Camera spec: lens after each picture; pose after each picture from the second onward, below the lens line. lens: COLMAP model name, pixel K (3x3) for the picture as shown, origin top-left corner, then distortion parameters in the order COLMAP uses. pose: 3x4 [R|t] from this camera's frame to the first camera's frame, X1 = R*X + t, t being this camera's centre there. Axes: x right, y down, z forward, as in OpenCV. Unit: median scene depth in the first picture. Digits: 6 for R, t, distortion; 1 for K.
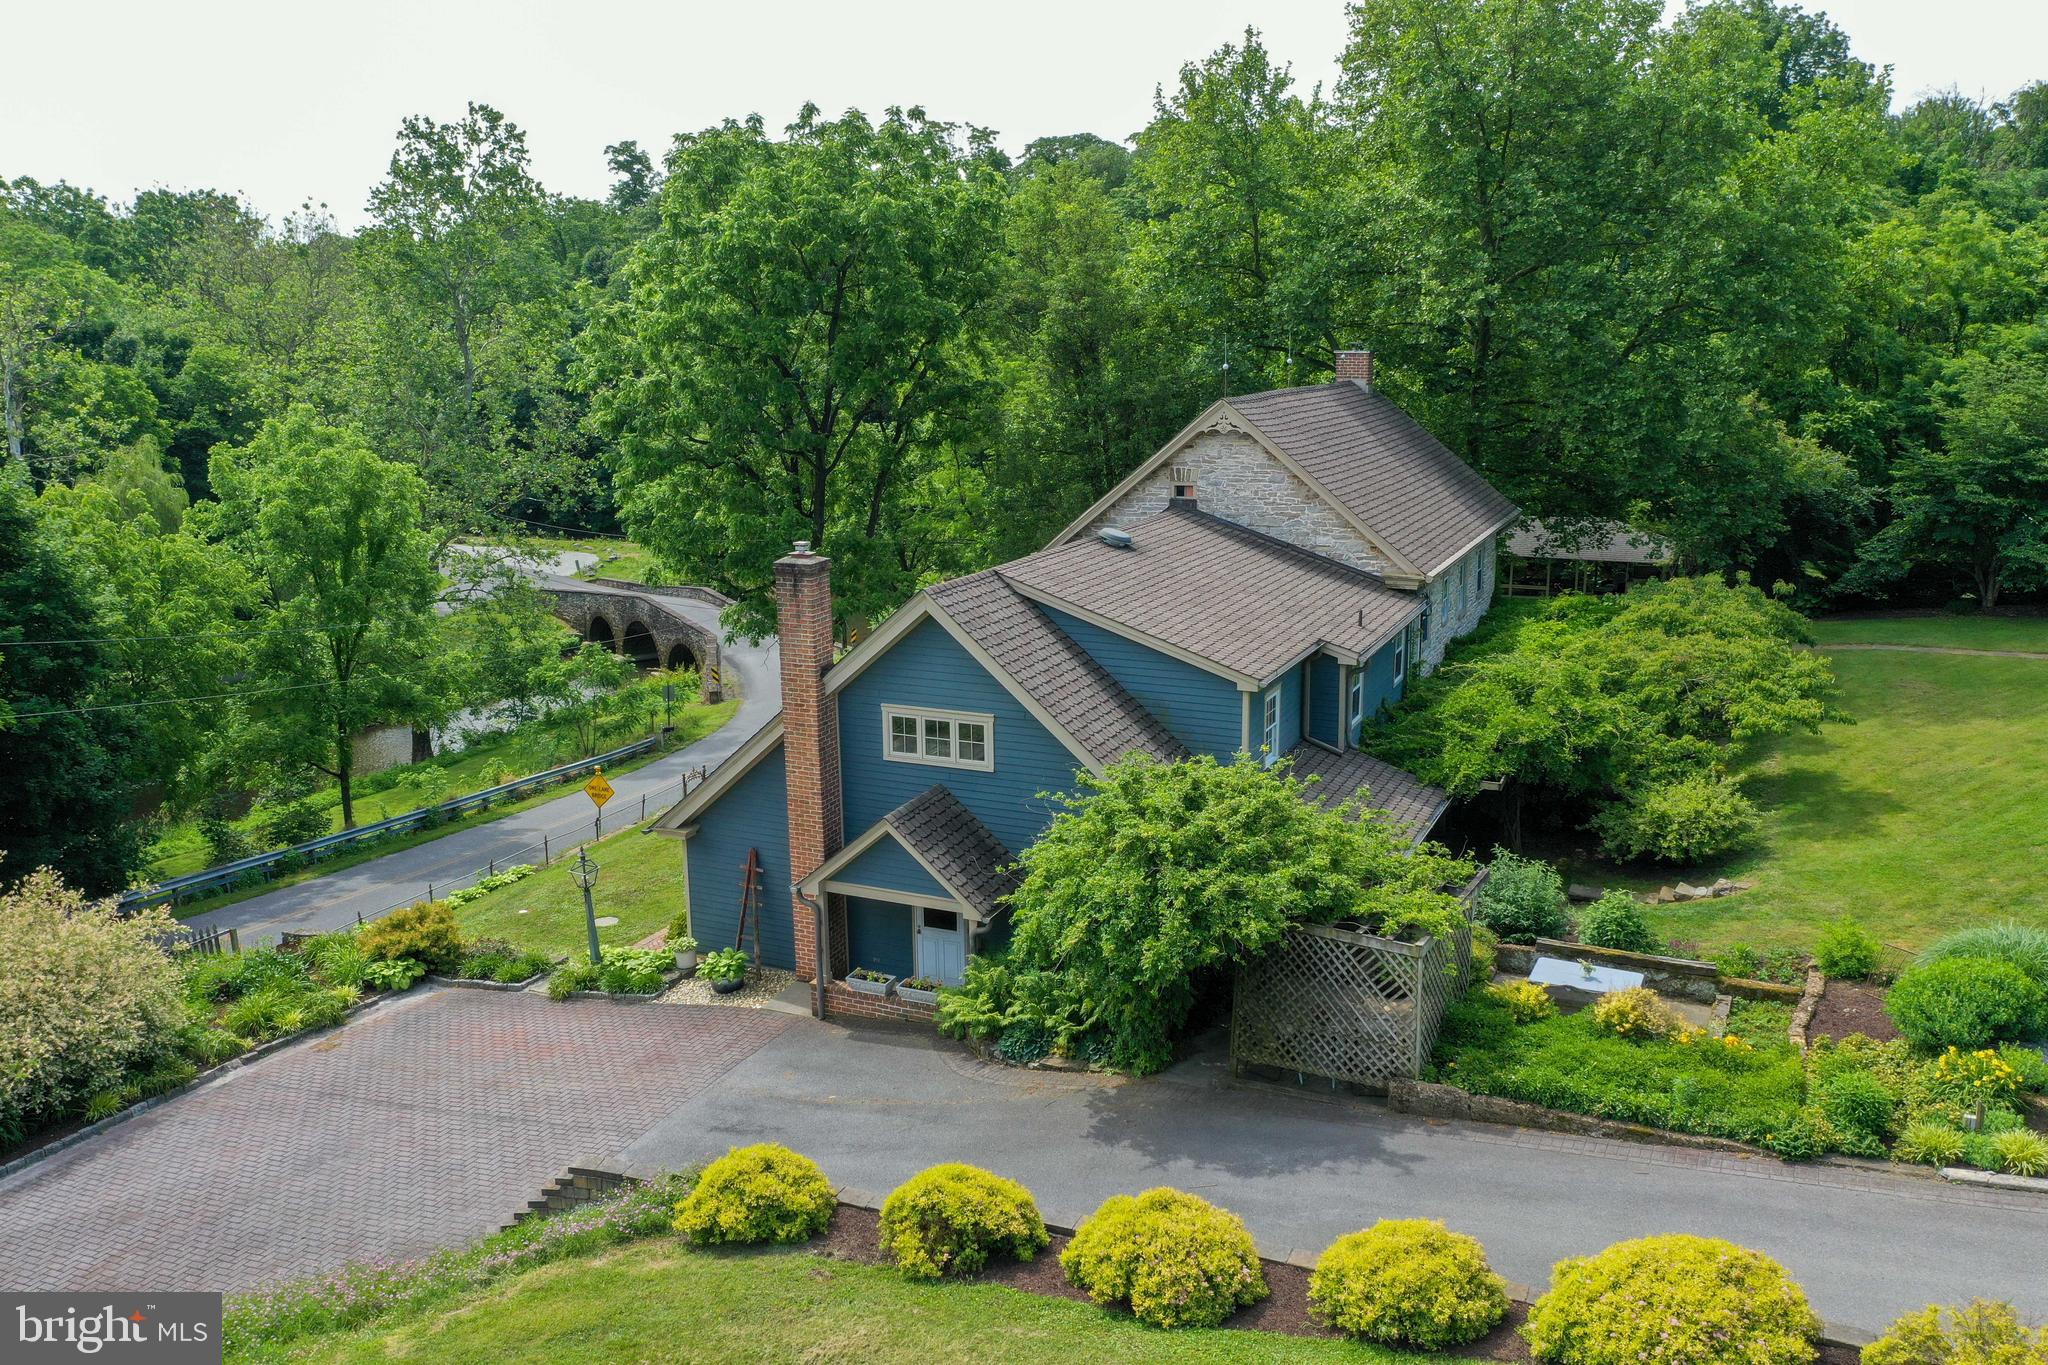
lens RADIAL K [[1594.5, 0, 1020.0], [0, 1594.5, 670.6], [0, 0, 1]] dist [-0.010535, 0.001392]
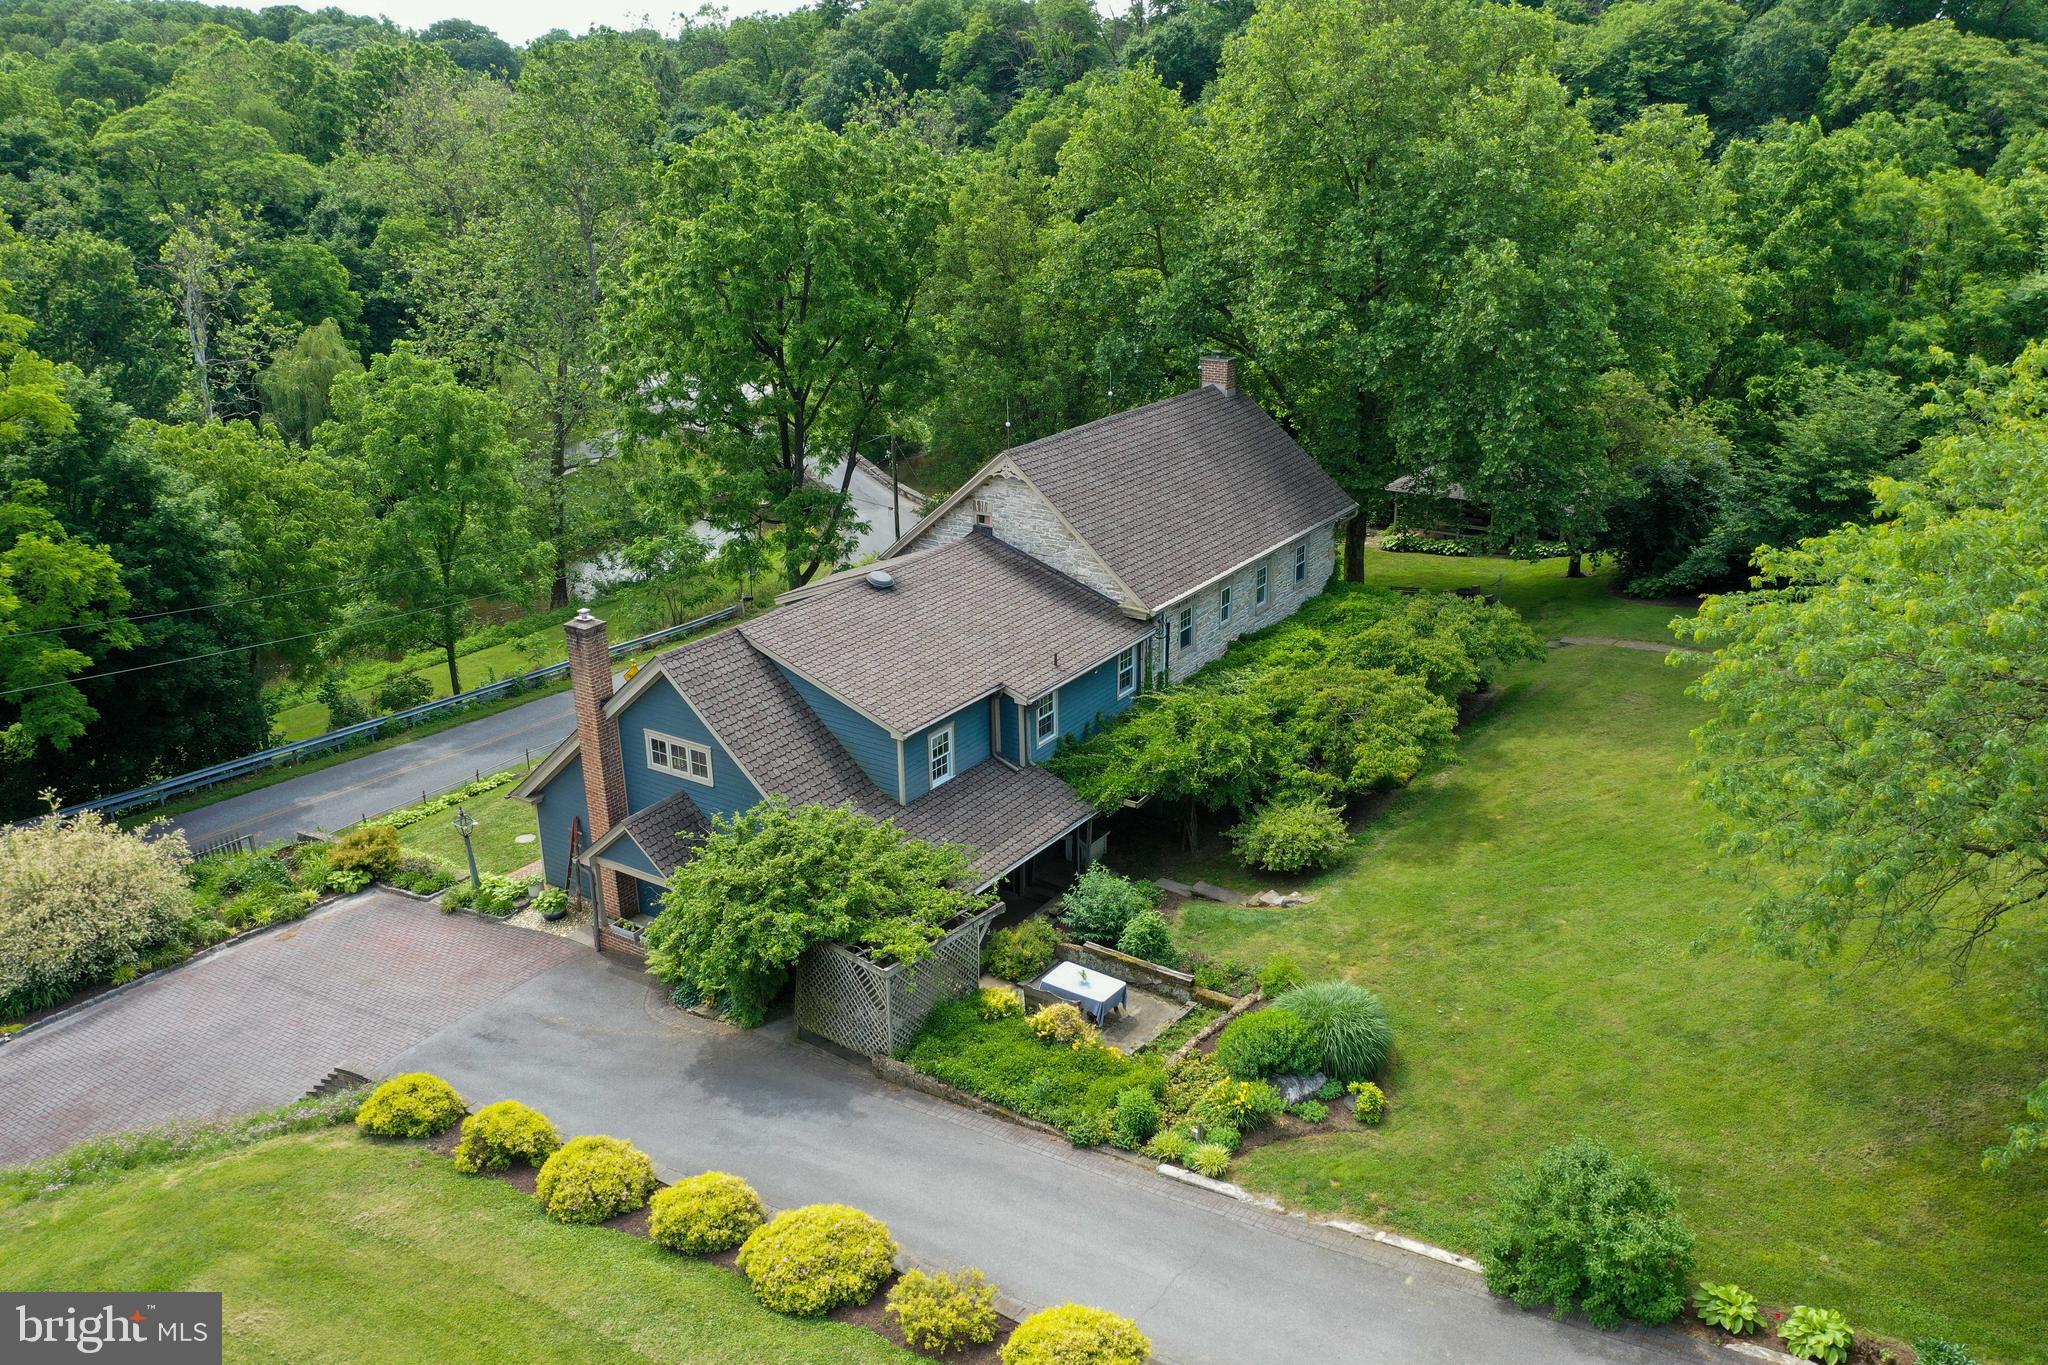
lens RADIAL K [[1594.5, 0, 1020.0], [0, 1594.5, 670.6], [0, 0, 1]] dist [-0.010535, 0.001392]
pose [[0.986938, 0.053069, -0.152112, 0.397474], [-0.031863, 0.989836, 0.138596, -0.207555], [0.157921, -0.131939, 0.978597, -0.248171]]
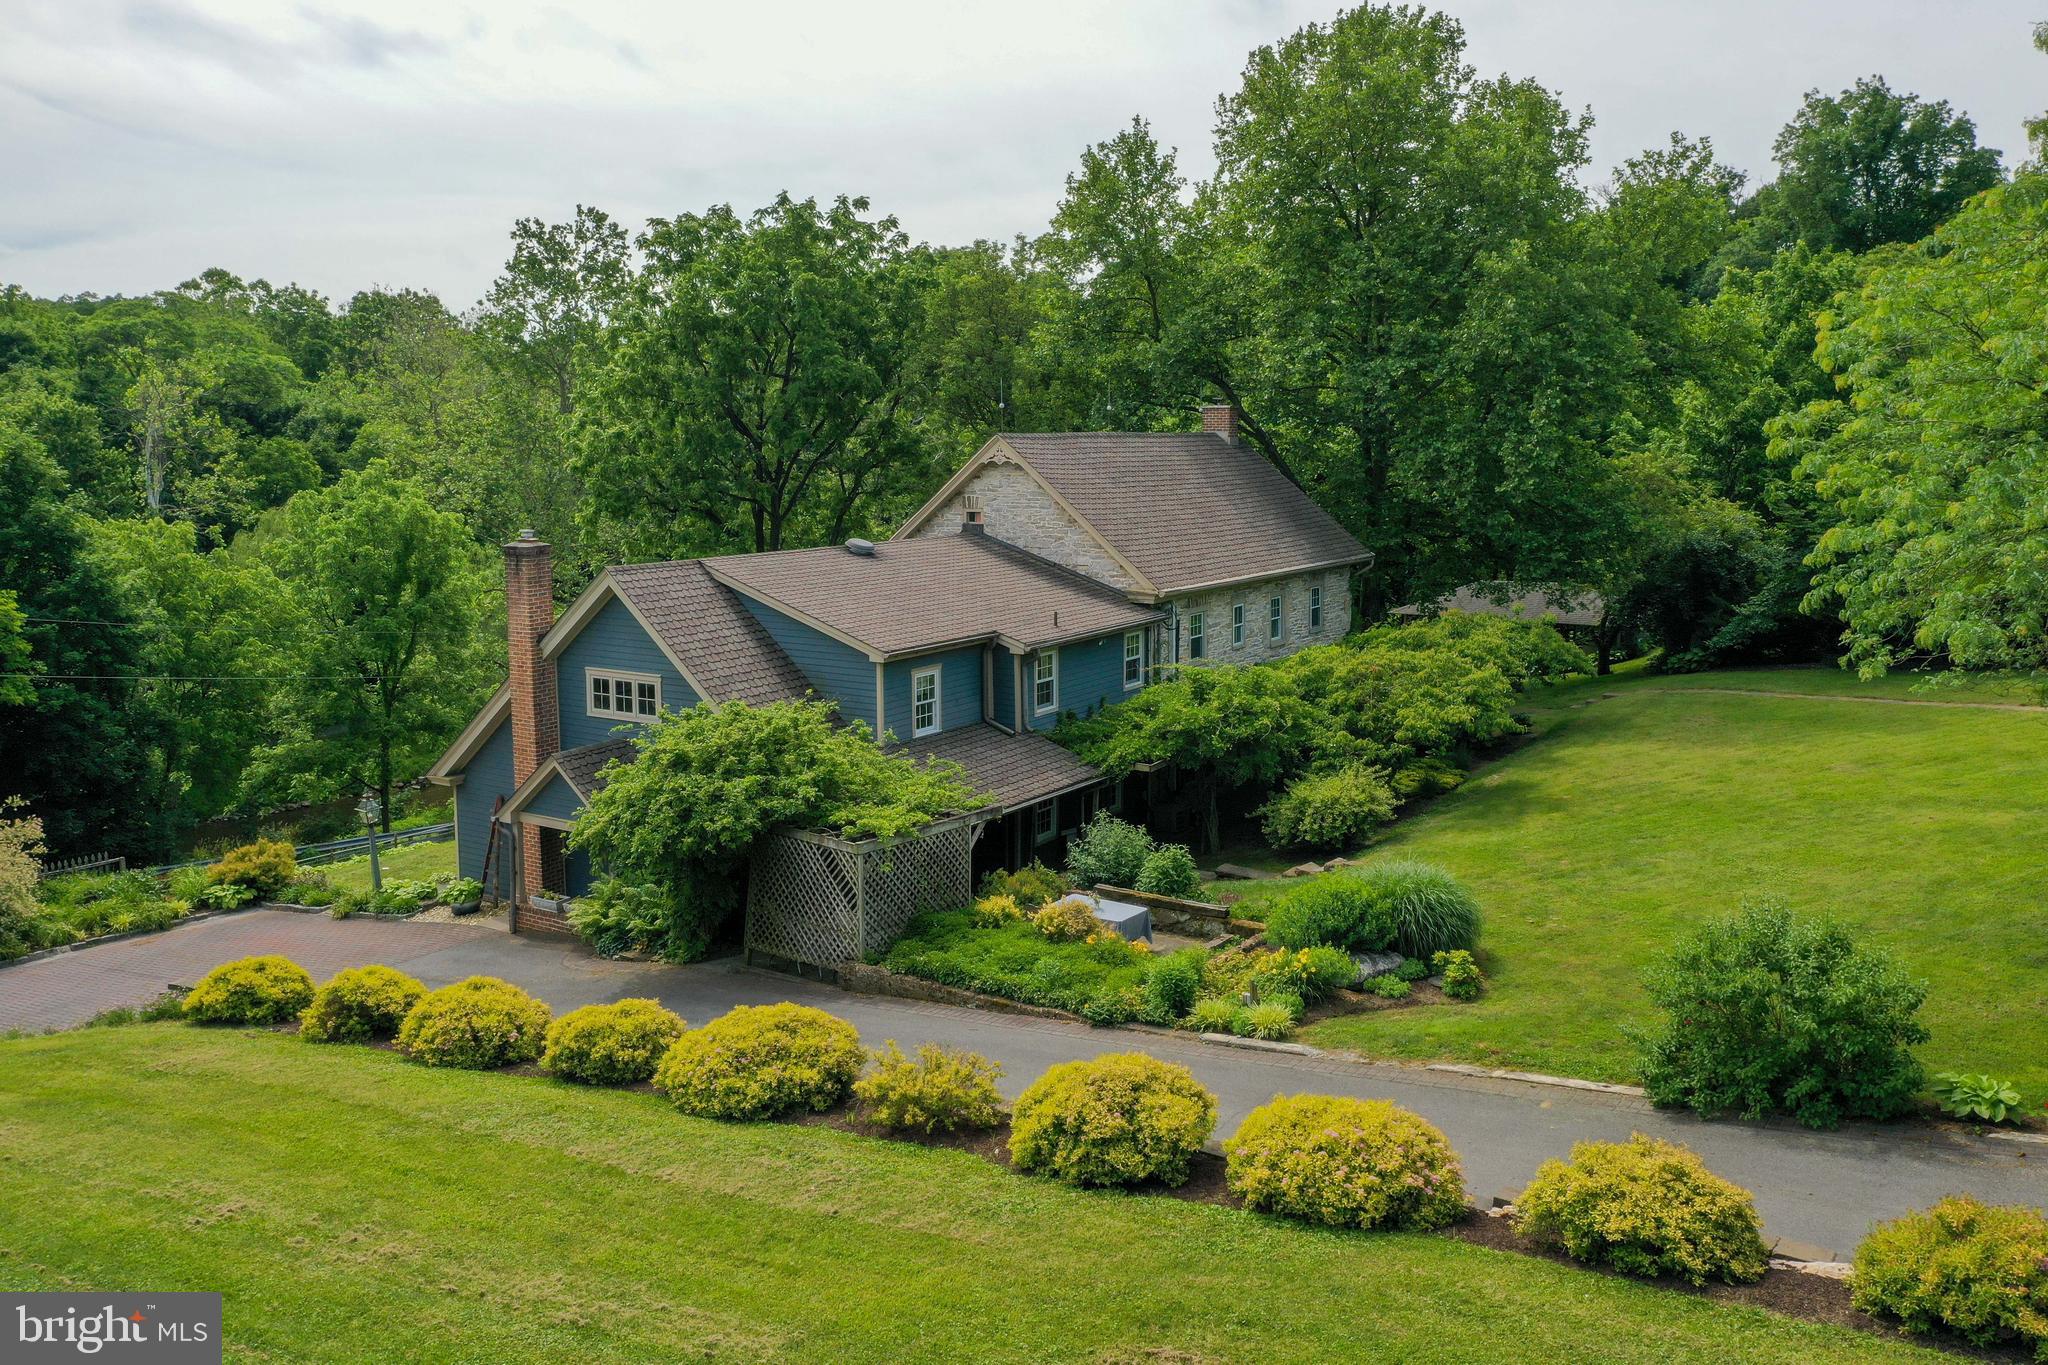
lens RADIAL K [[1624.0, 0, 1018.5], [0, 1624.0, 592.4], [0, 0, 1]] dist [-0.010590, 0.005020]
pose [[0.988822, 0.020093, -0.147738, 0.374564], [-0.036764, 0.993141, -0.110994, 0.080189], [0.144495, 0.115184, 0.982779, -0.132490]]
